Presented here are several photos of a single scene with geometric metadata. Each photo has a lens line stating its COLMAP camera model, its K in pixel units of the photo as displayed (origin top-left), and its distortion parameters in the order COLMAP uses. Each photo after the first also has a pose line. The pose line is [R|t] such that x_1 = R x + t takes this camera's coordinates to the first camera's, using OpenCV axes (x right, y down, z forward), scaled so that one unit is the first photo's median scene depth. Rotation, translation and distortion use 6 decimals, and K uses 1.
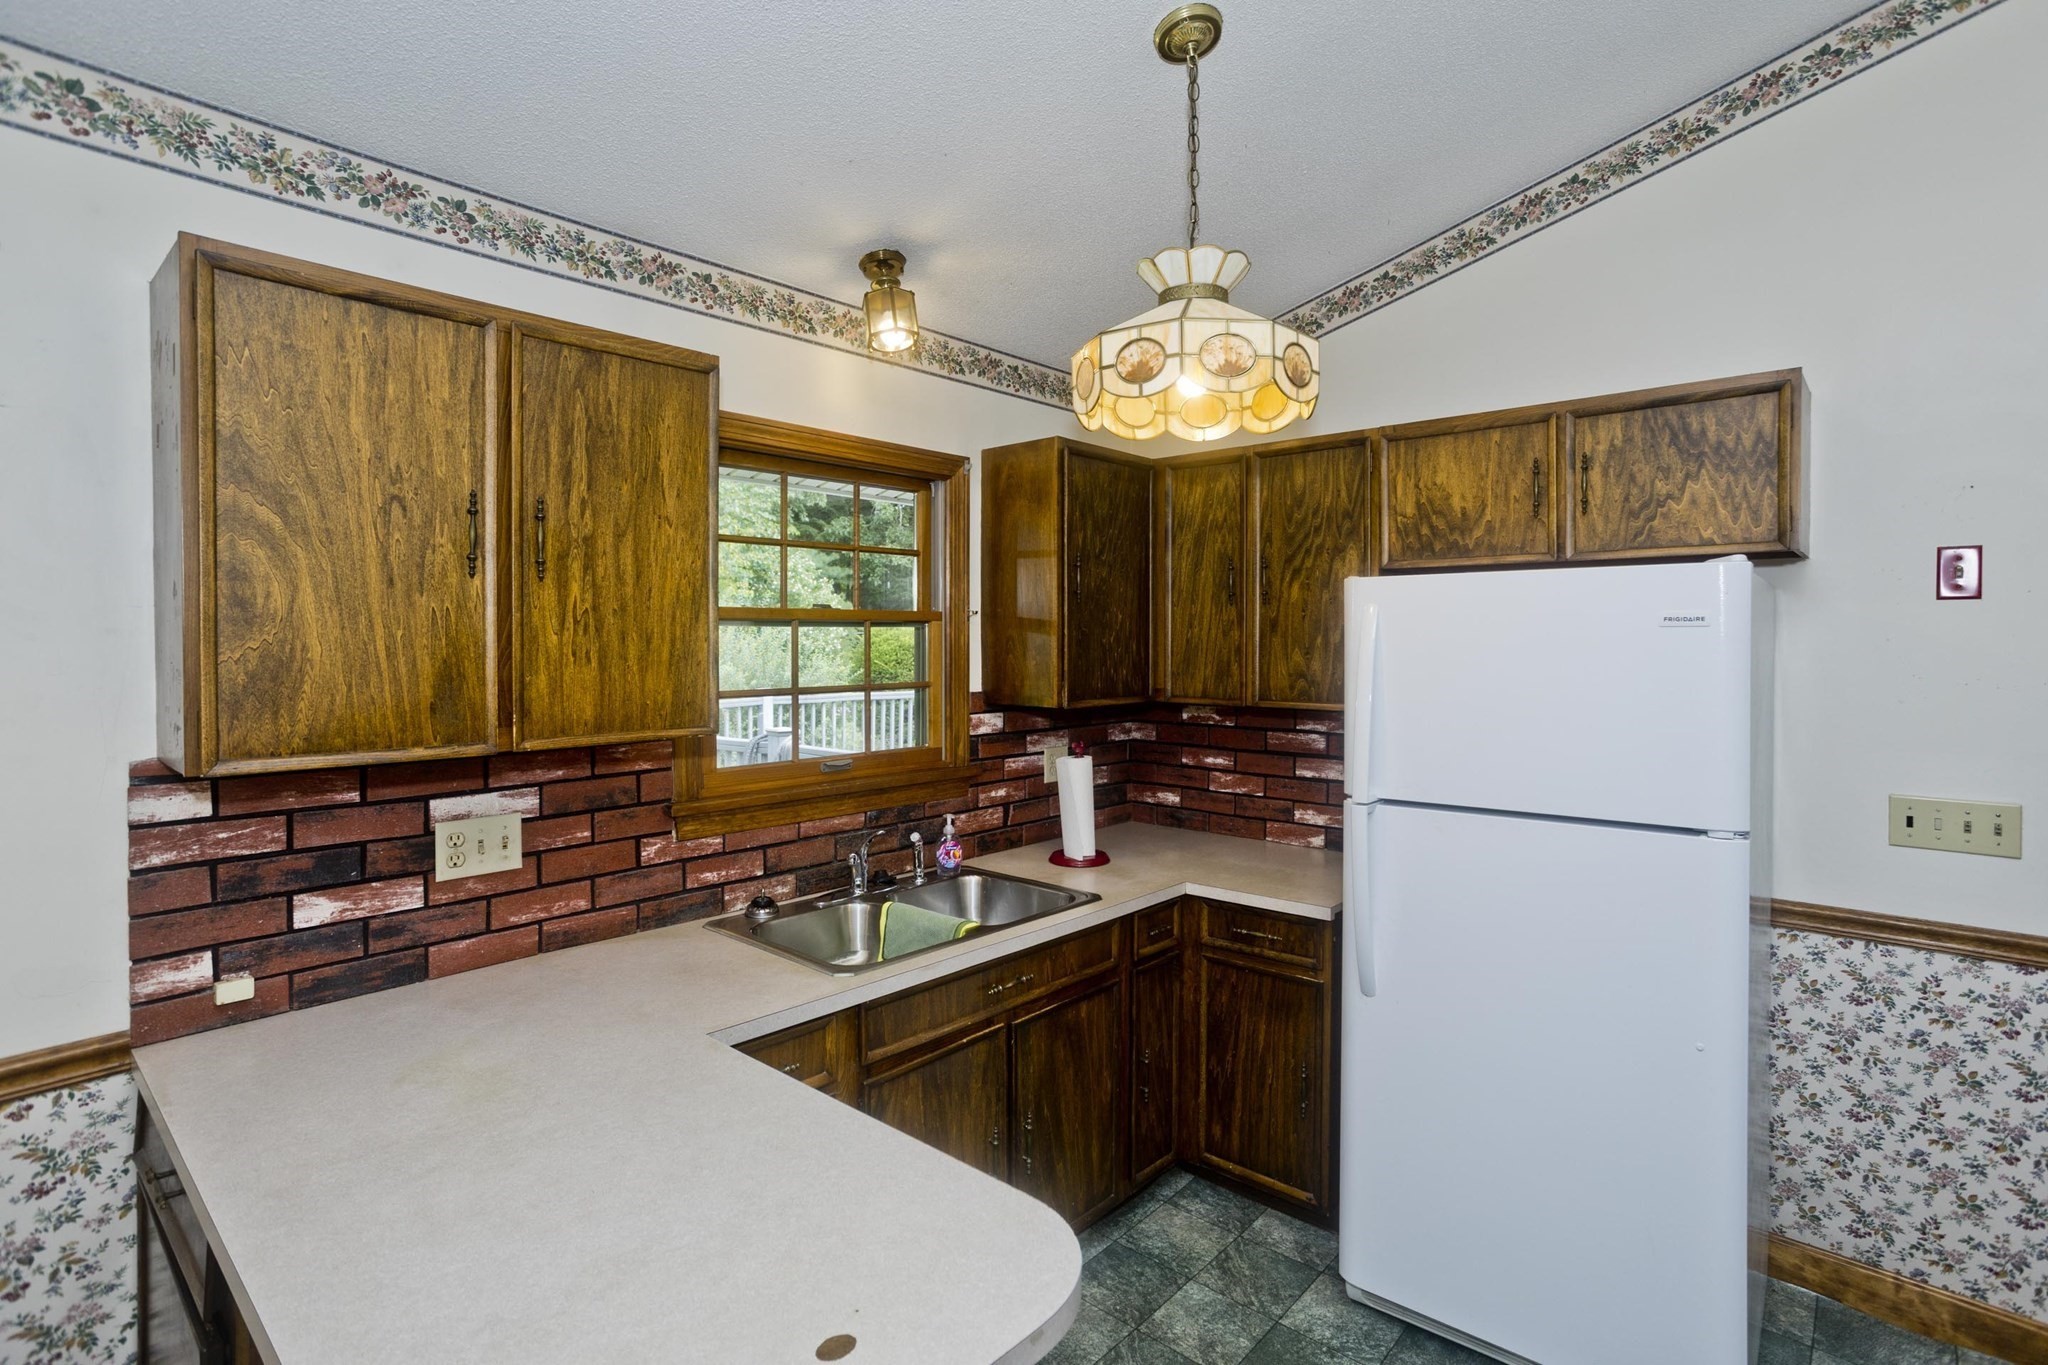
lens RADIAL K [[993.1, 0, 1031.6], [0, 993.1, 664.5], [0, 0, 1]] dist [-0.050028, 0.032332]
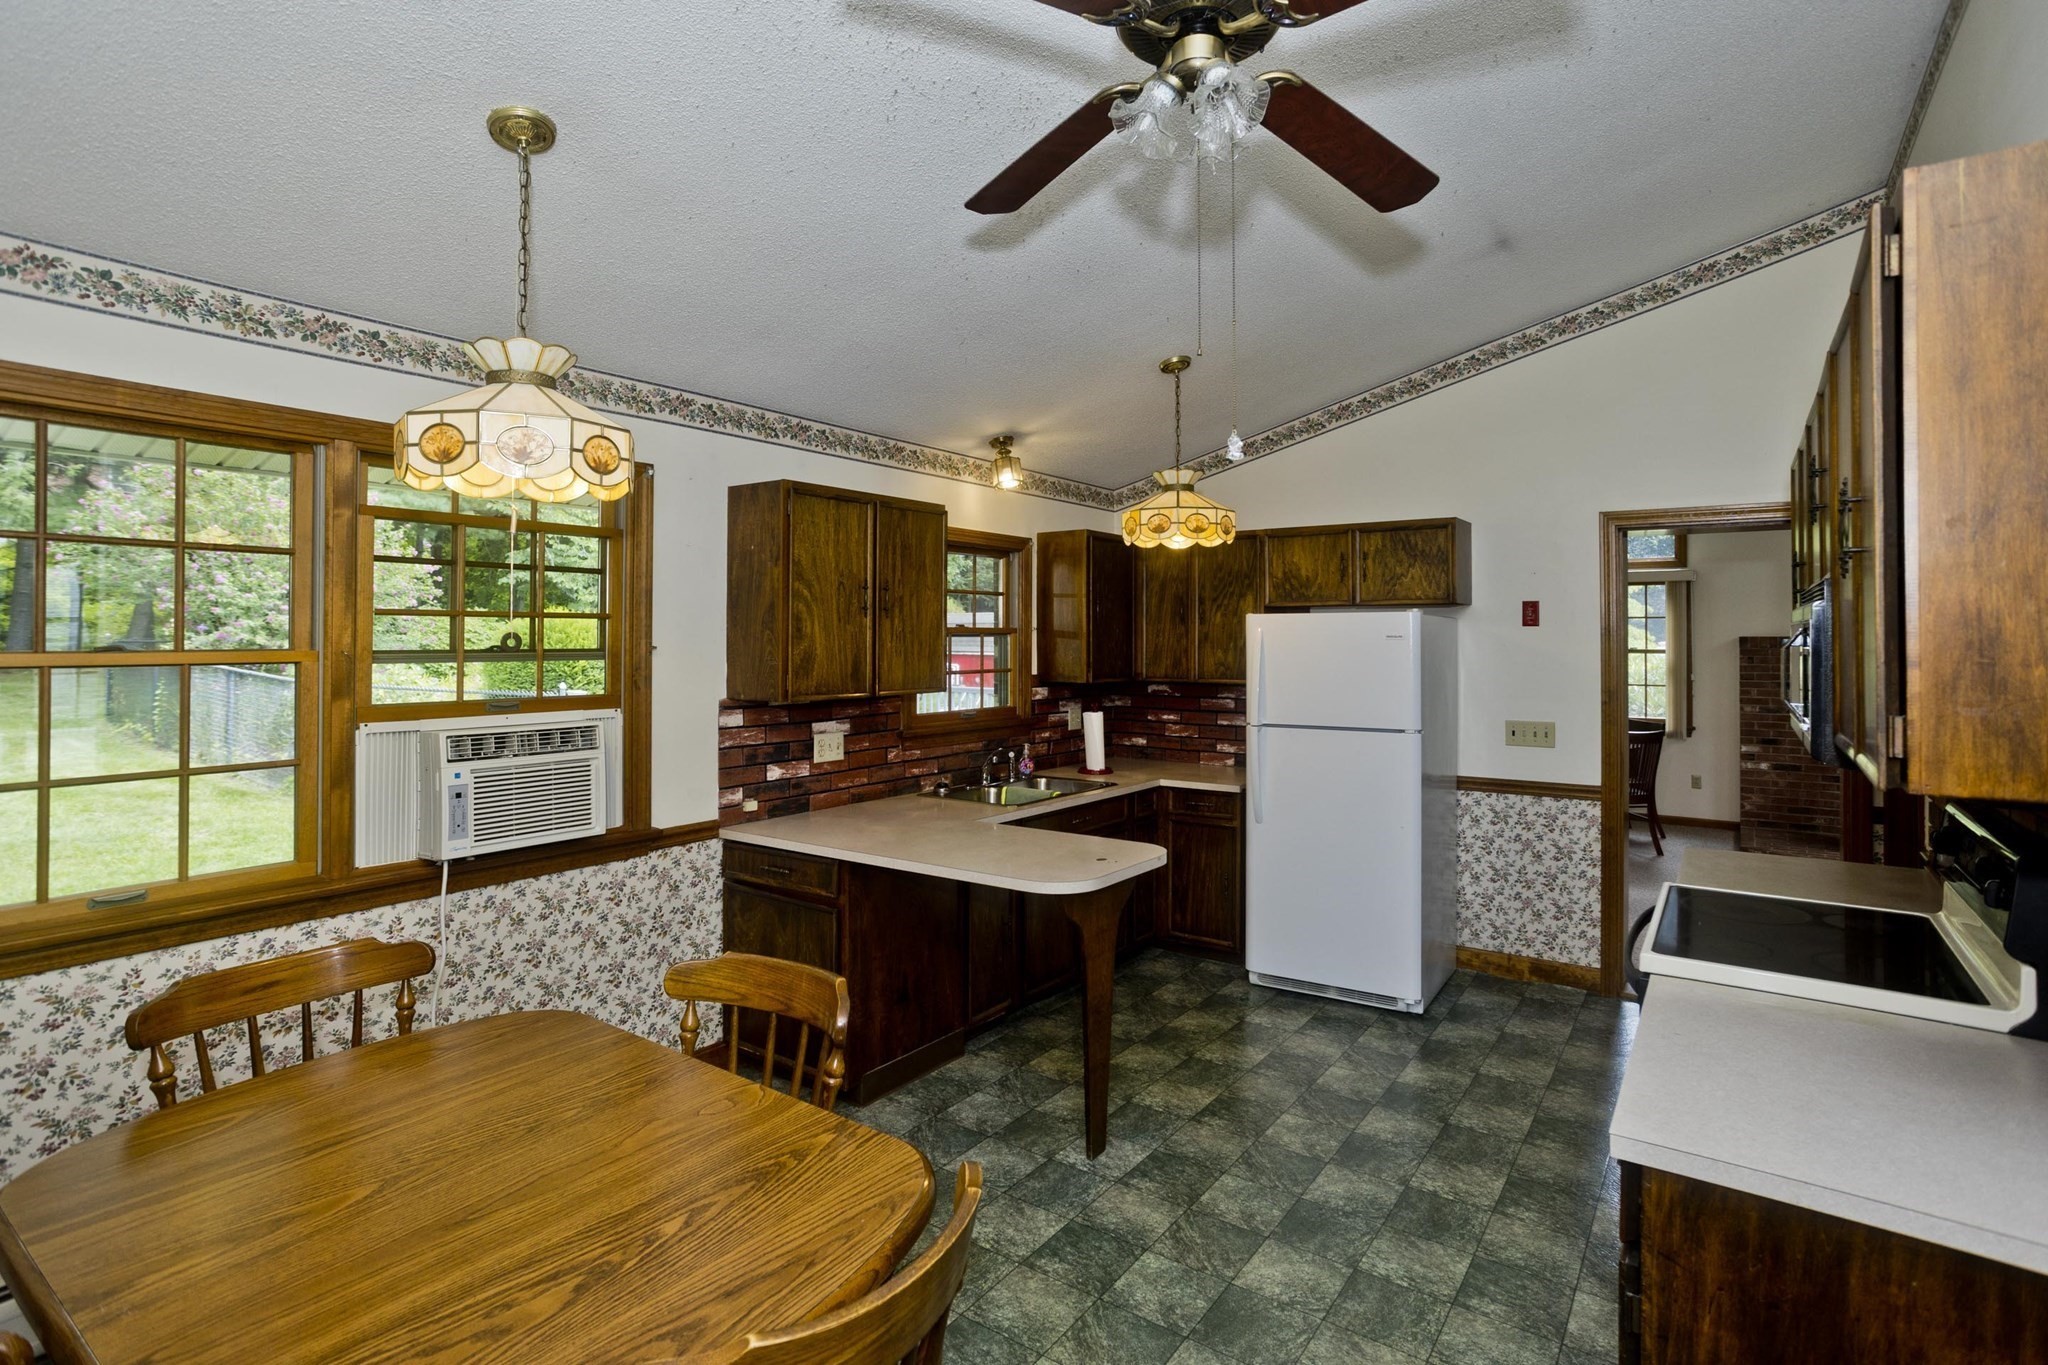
lens RADIAL K [[1002.8, 0, 1016.7], [0, 1002.8, 655.7], [0, 0, 1]] dist [-0.048732, 0.035521]
pose [[0.996438, -0.000560, 0.084331, -0.312772], [0.001415, 0.999948, -0.010079, 0.016571], [-0.084321, 0.010163, 0.996387, -0.966140]]
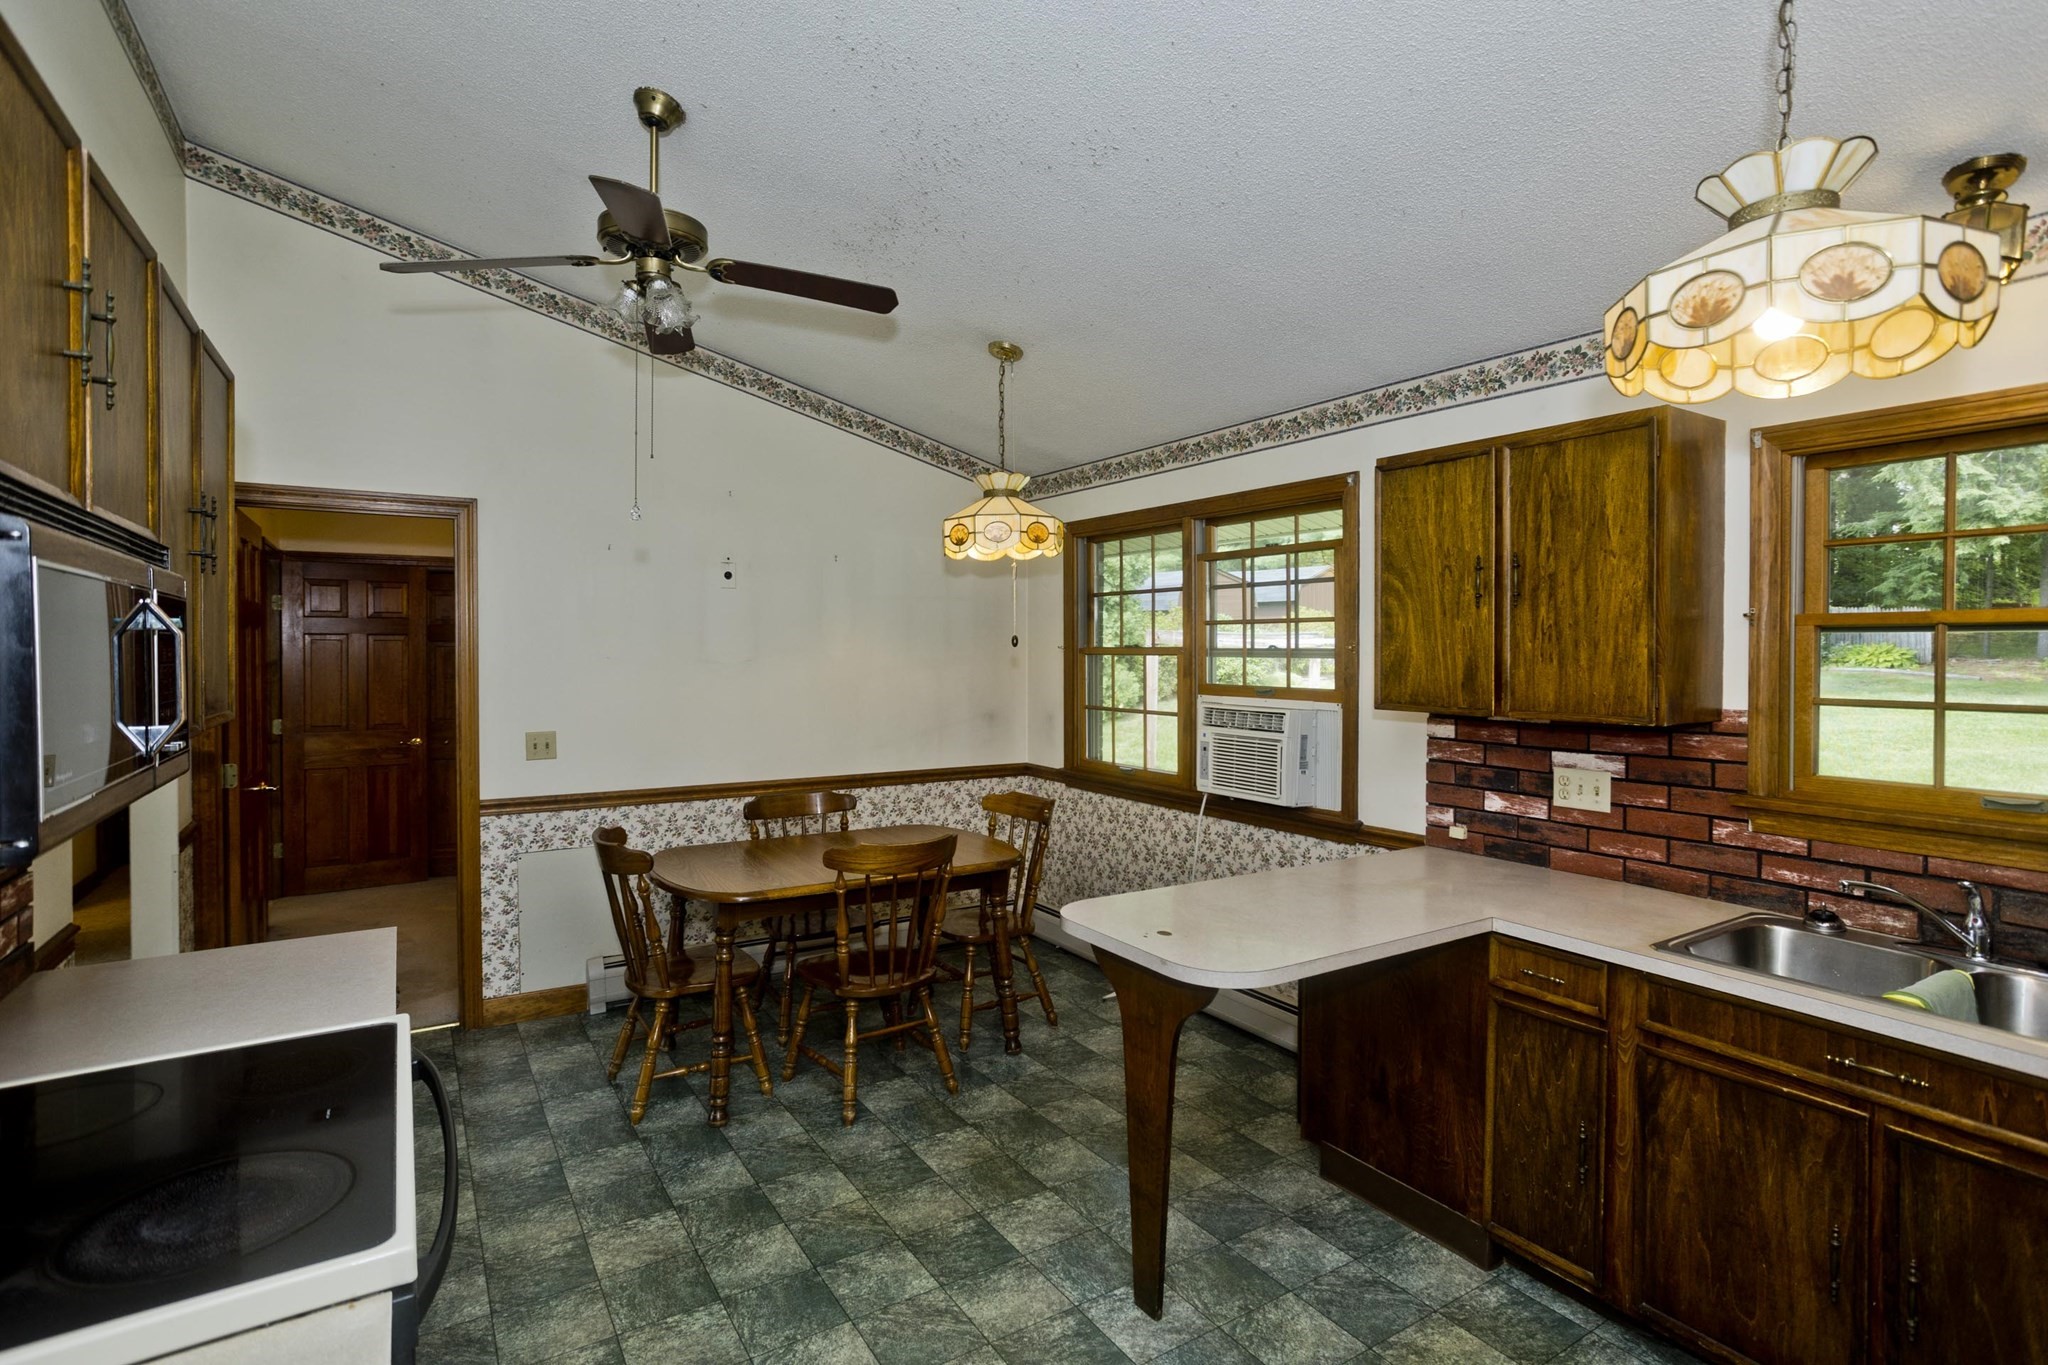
lens RADIAL K [[1030.3, 0, 1024.0], [0, 1030.3, 682.5], [0, 0, 1]] dist [0.020356, -0.000112]
pose [[-0.273833, 0.038824, -0.960993, 0.988860], [-0.022541, 0.998651, 0.046769, -0.020712], [0.961513, 0.034469, -0.272589, 0.552522]]
